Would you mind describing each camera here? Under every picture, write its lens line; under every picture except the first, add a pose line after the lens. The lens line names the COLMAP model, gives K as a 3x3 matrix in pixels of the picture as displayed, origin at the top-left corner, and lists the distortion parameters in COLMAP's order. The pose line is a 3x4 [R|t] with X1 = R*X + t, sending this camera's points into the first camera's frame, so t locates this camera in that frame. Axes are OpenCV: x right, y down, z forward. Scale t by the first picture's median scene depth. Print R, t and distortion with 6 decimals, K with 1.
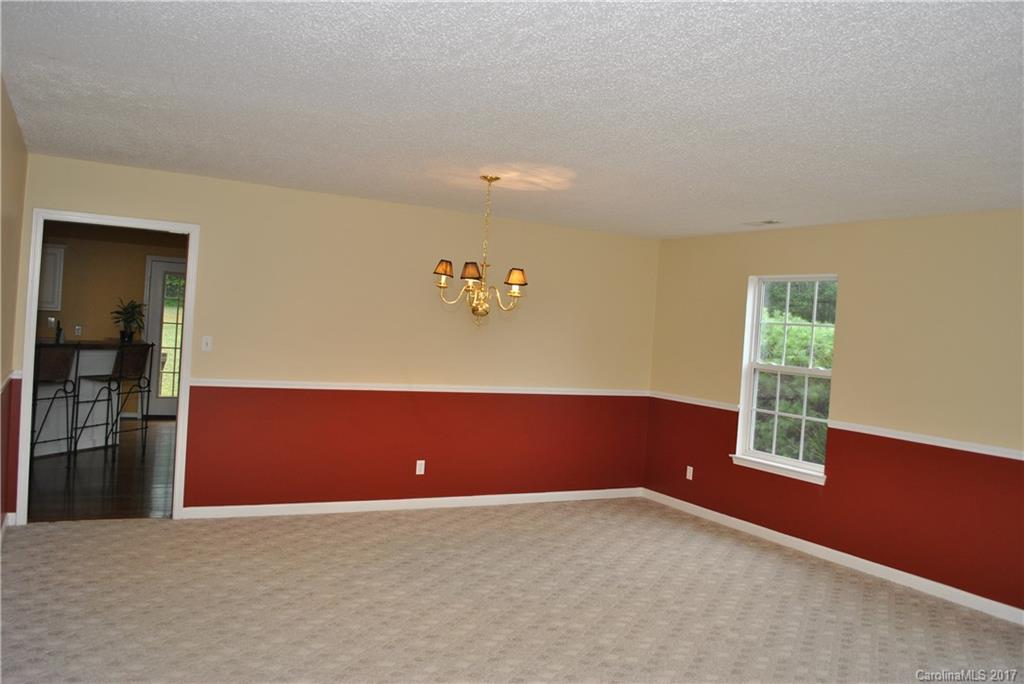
lens RADIAL K [[807.0, 0, 516.3], [0, 807.0, 337.5], [0, 0, 1]] dist [-0.084742, 0.014583]
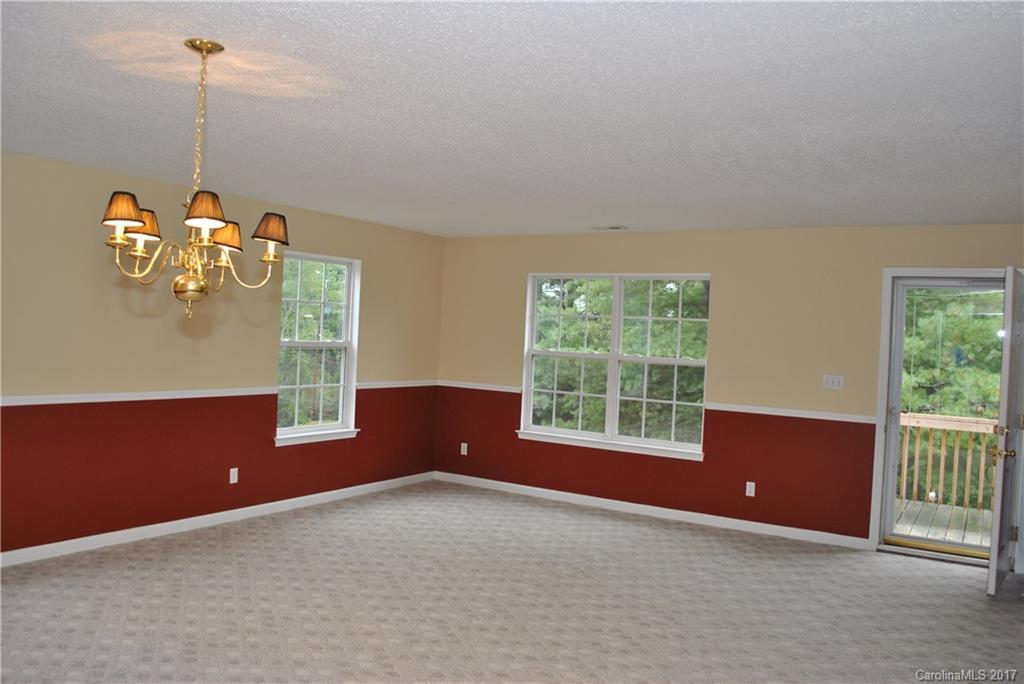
lens RADIAL K [[807.0, 0, 516.3], [0, 807.0, 337.5], [0, 0, 1]] dist [-0.084742, 0.014583]
pose [[-0.481627, -0.098022, 0.870877, -0.665109], [-0.072207, 0.994785, 0.072035, -0.063604], [-0.873397, -0.028190, -0.486193, 1.150909]]
